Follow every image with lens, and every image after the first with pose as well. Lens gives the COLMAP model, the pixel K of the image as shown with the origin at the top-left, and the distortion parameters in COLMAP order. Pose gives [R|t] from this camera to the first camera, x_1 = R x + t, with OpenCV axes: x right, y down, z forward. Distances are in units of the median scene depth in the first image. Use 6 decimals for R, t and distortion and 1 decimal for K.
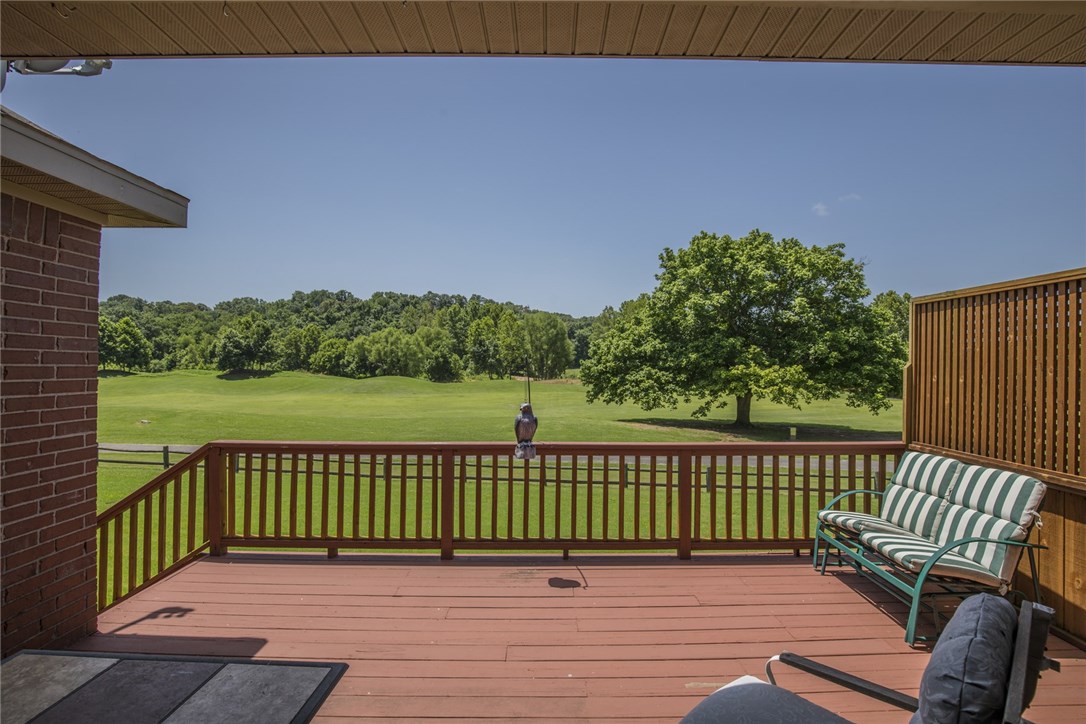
lens RADIAL K [[502.5, 0, 554.4], [0, 502.5, 362.6], [0, 0, 1]] dist [-0.034578, 0.005913]
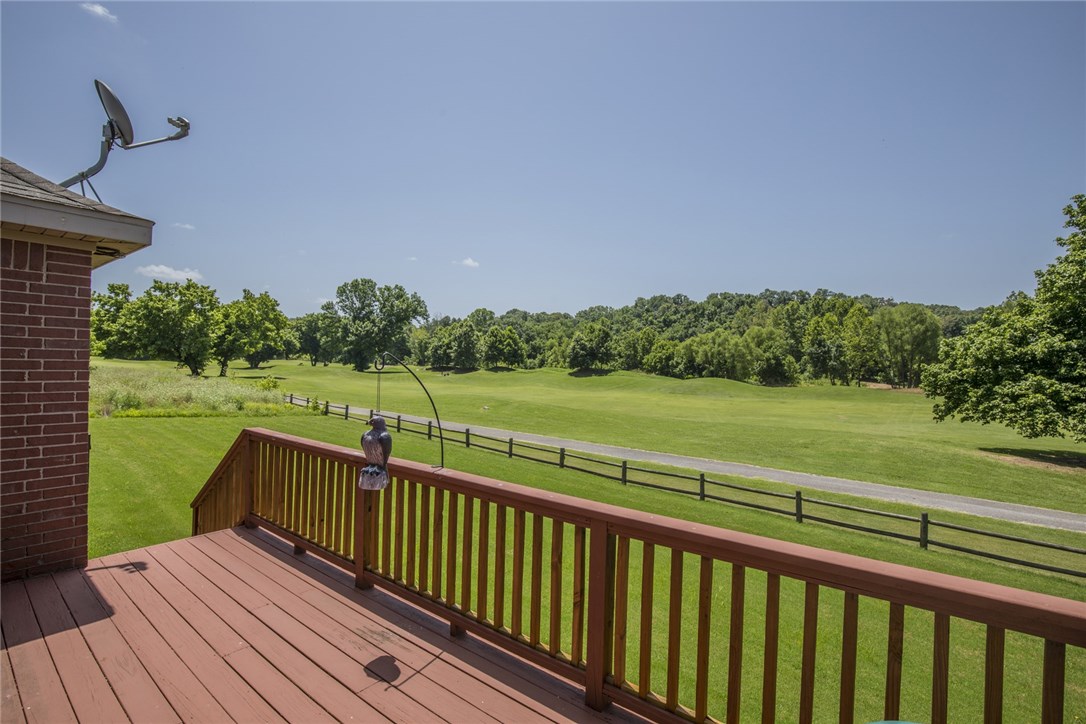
lens RADIAL K [[502.5, 0, 548.2], [0, 502.5, 366.4], [0, 0, 1]] dist [-0.034578, 0.005913]
pose [[0.785815, 0.016498, -0.618242, 0.072905], [-0.013677, 0.999863, 0.009297, -0.000660], [0.618311, 0.001150, 0.785933, 0.065949]]
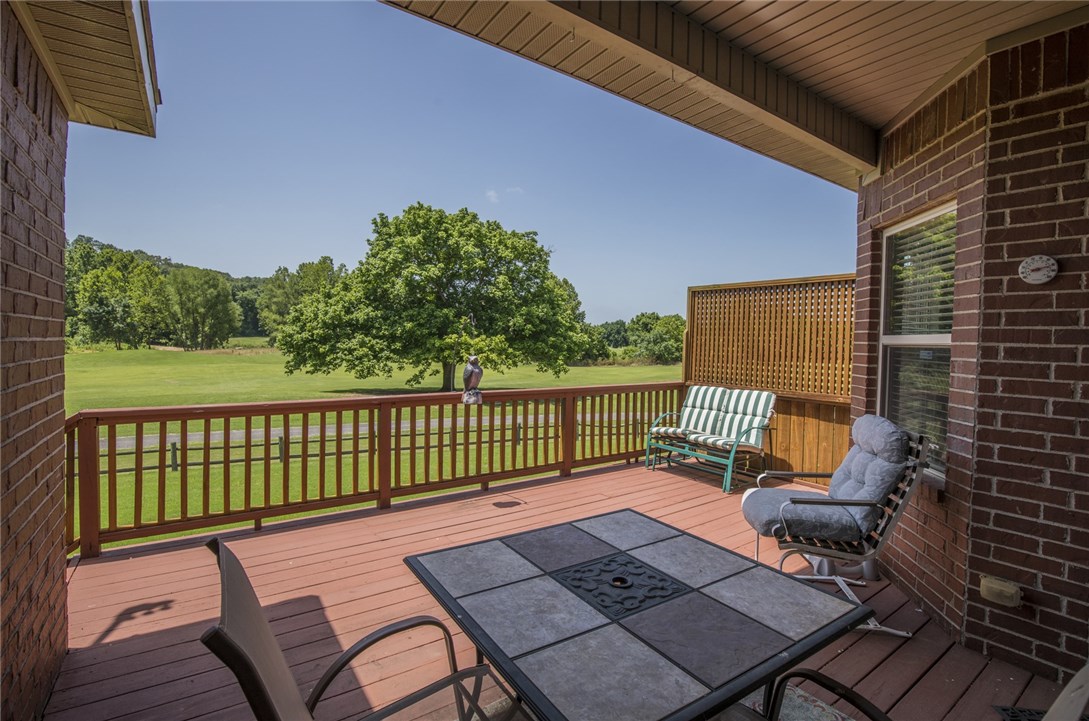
lens RADIAL K [[503.9, 0, 552.1], [0, 503.9, 362.1], [0, 0, 1]] dist [-0.034578, 0.005913]
pose [[0.817914, -0.013819, 0.575174, -0.067098], [-0.019245, 0.998495, 0.051357, 0.003979], [-0.575018, -0.053075, 0.816417, -0.003923]]
